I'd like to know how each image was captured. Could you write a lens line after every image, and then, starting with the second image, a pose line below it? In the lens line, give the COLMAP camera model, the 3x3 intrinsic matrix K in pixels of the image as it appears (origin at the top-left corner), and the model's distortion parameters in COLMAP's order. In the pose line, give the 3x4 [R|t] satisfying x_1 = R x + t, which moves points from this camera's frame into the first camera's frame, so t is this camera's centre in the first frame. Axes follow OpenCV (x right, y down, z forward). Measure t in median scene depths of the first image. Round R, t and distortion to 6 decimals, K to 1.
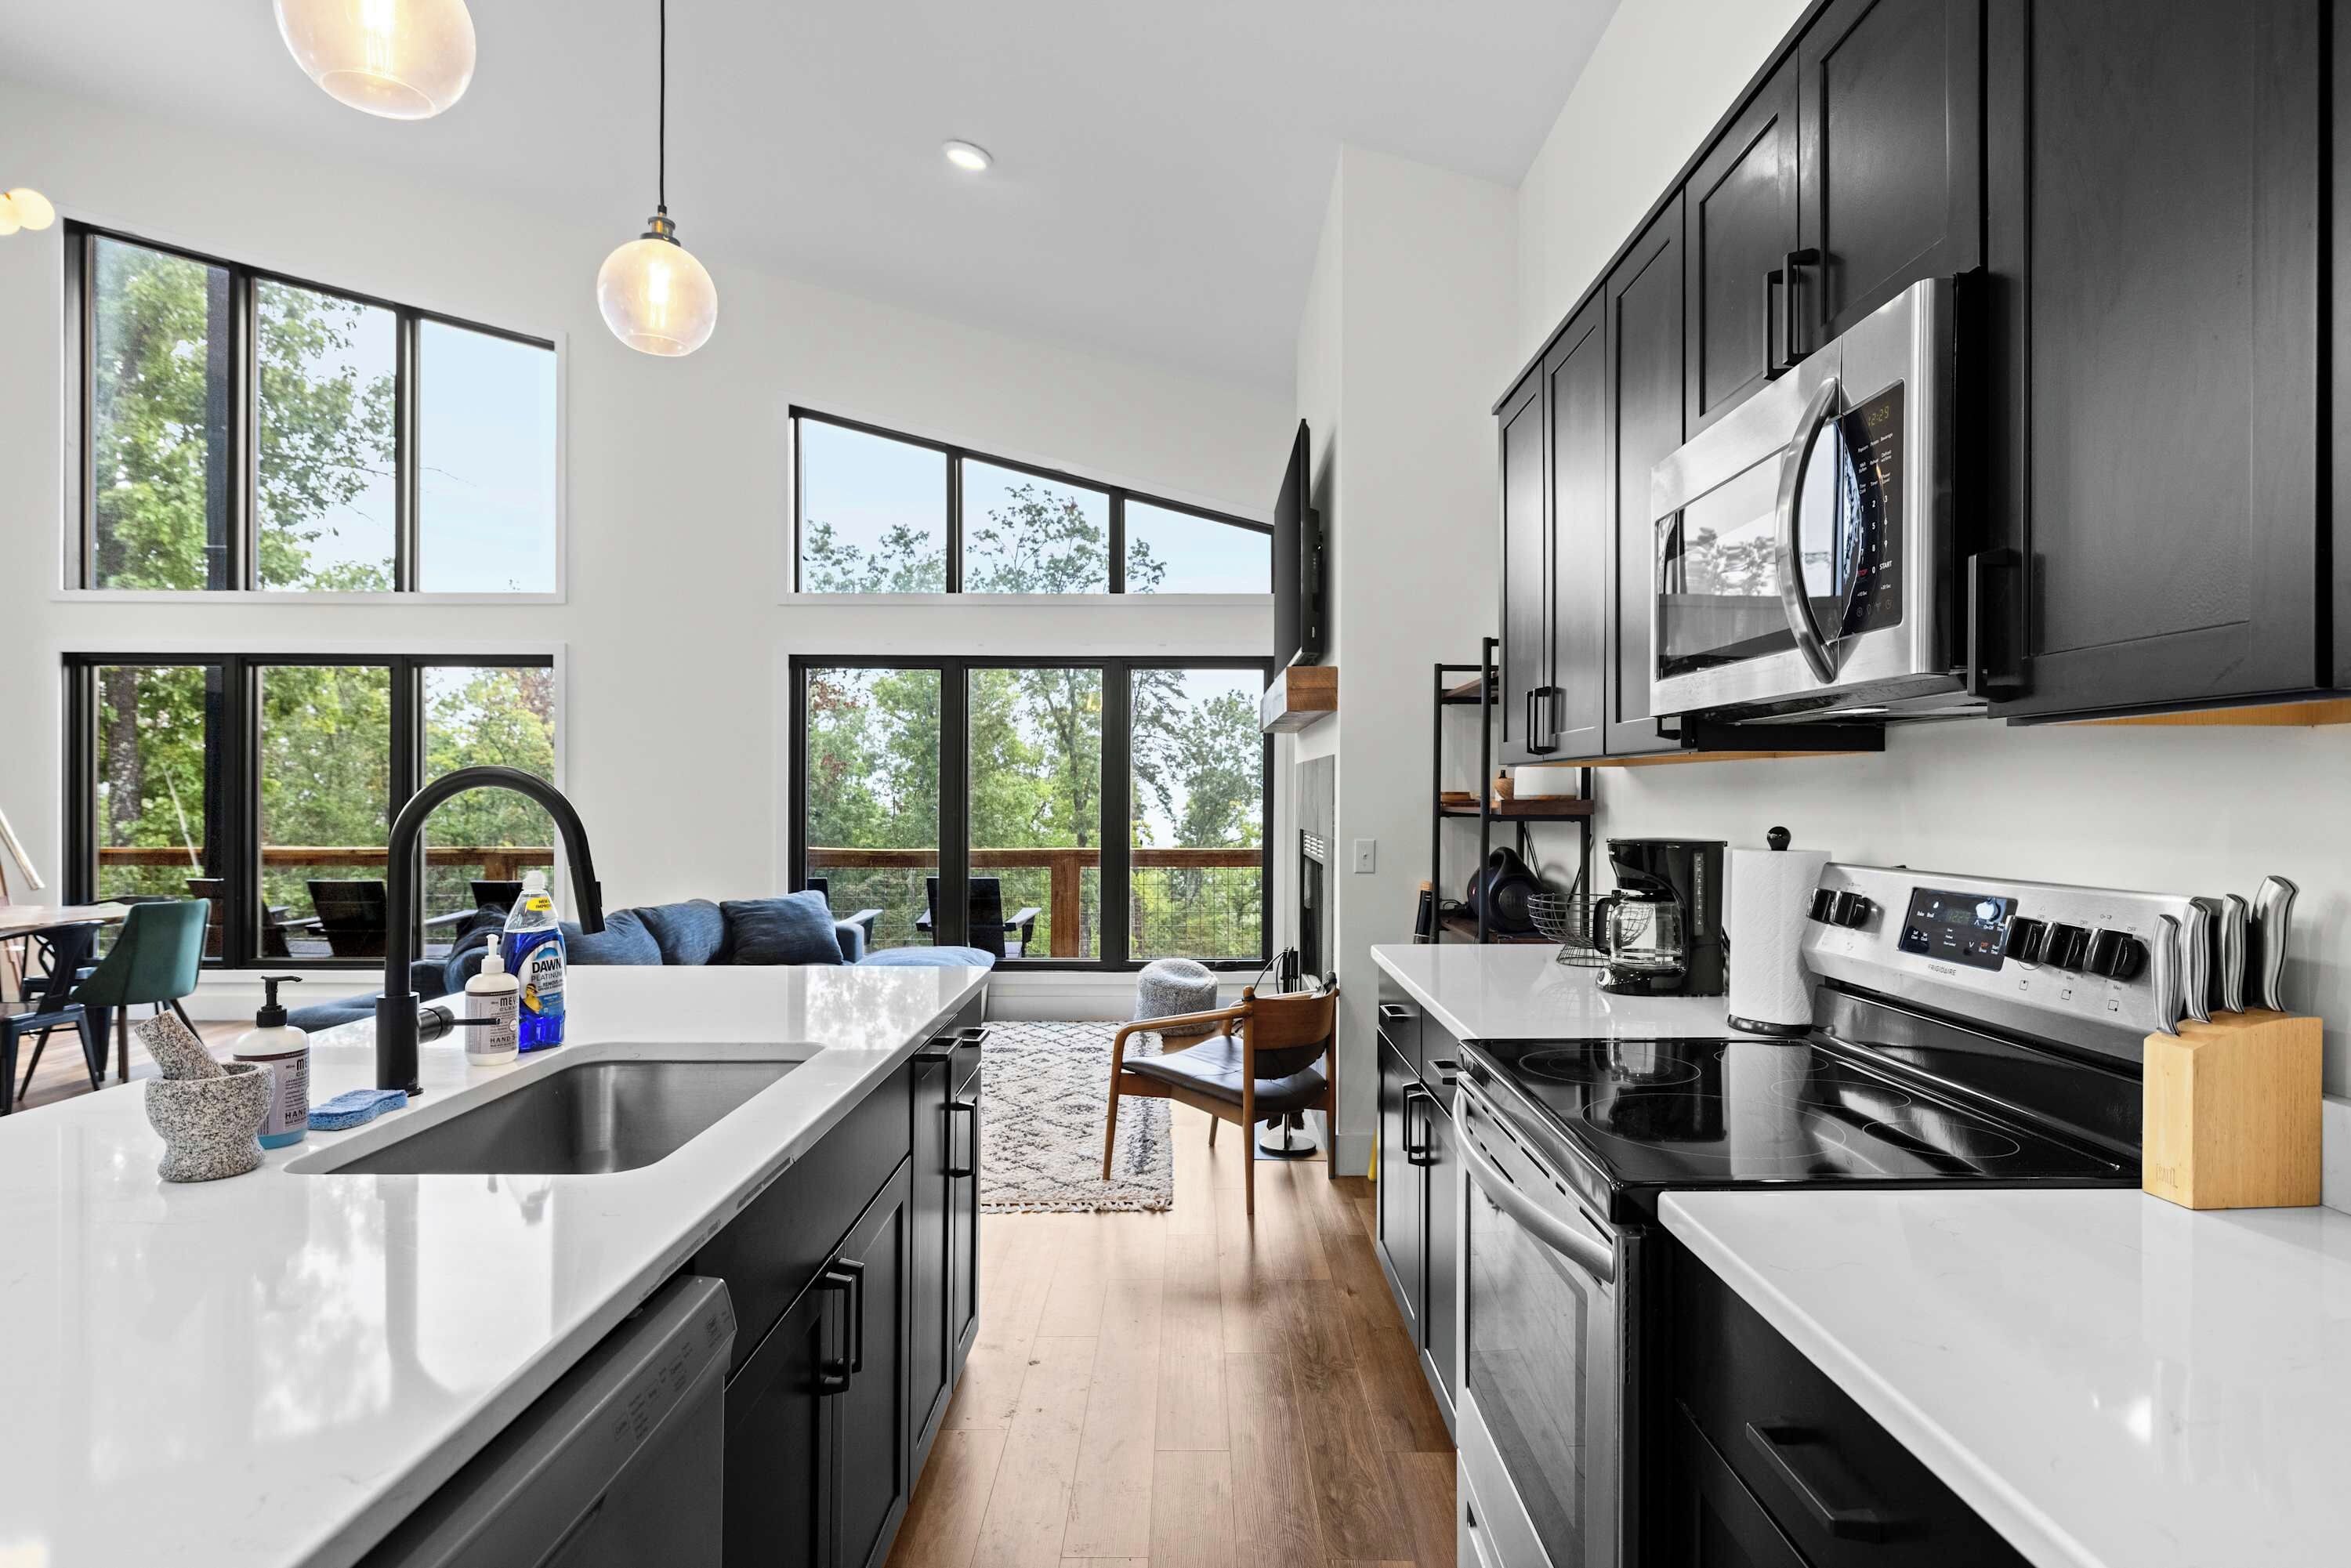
lens RADIAL K [[1356.2, 0, 1177.5], [0, 1356.2, 777.1], [0, 0, 1]] dist [-0.000647, -0.000380]
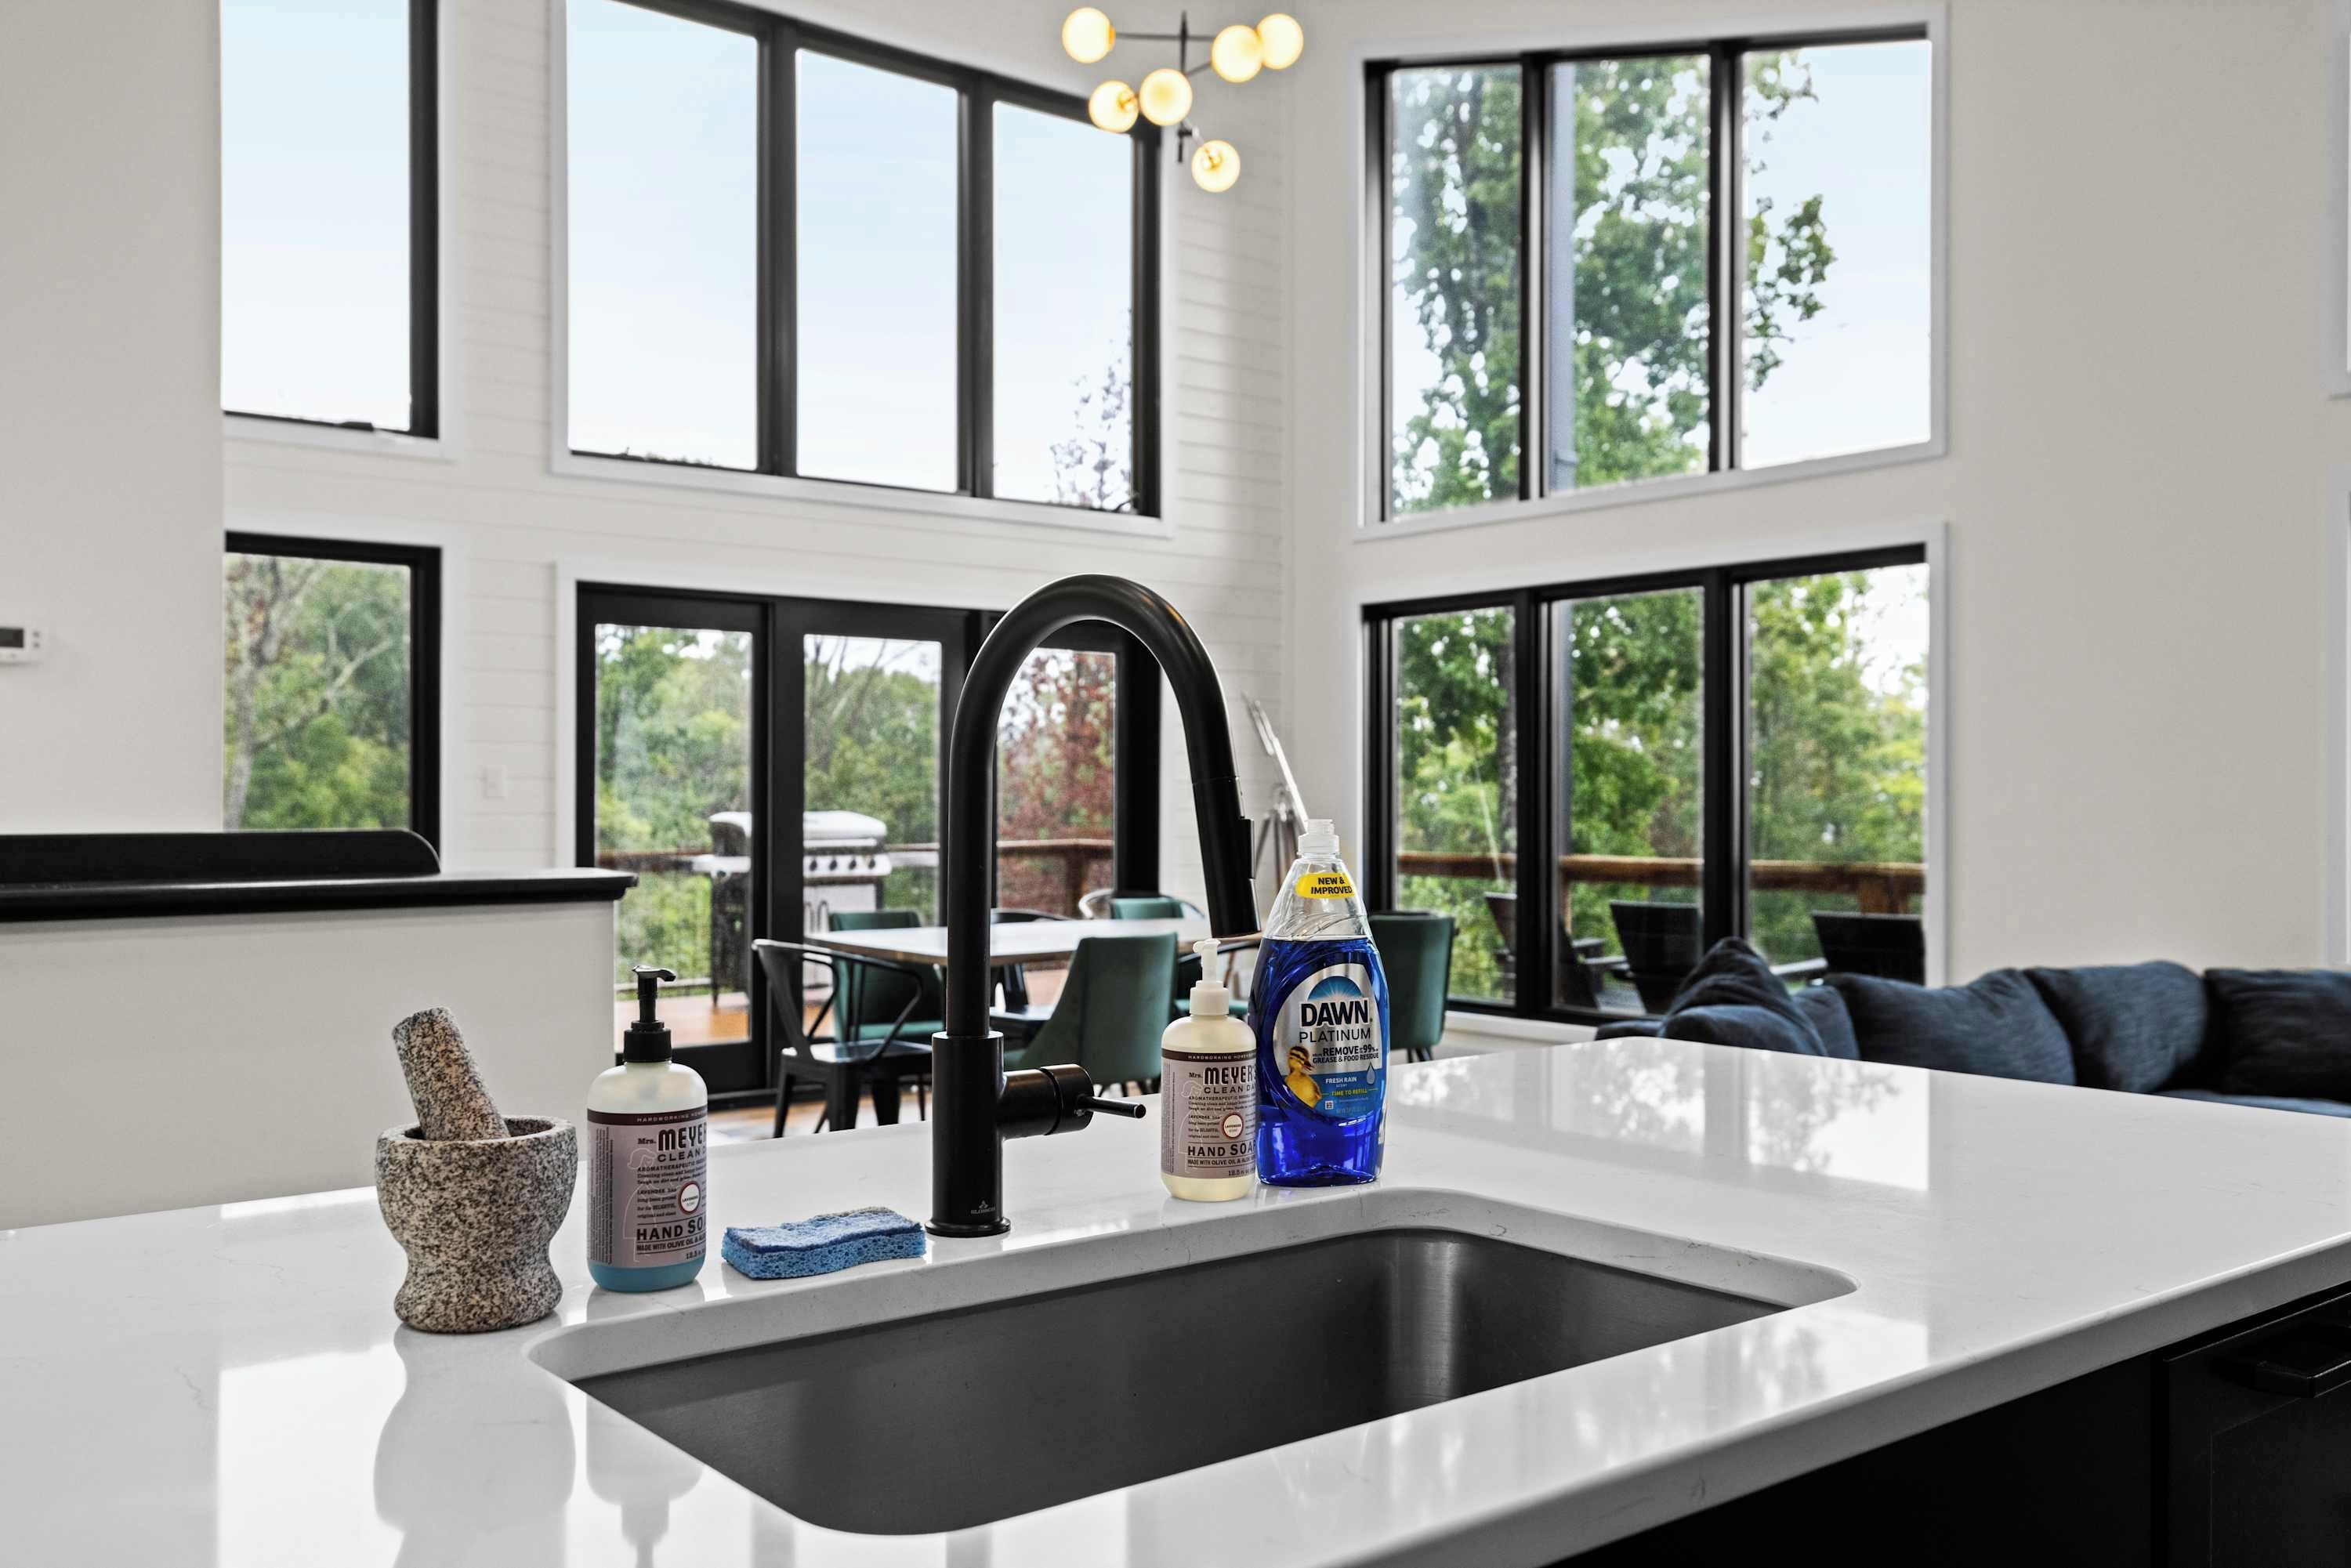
lens RADIAL K [[1993.6, 0, 1175.5], [0, 1993.6, 784.0], [0, 0, 1]] dist [-0.000885, -0.001805]
pose [[0.627223, -0.009100, -0.778786, 0.018405], [0.004348, 0.999957, -0.008183, 0.022729], [0.778827, 0.001746, 0.627236, 0.184190]]
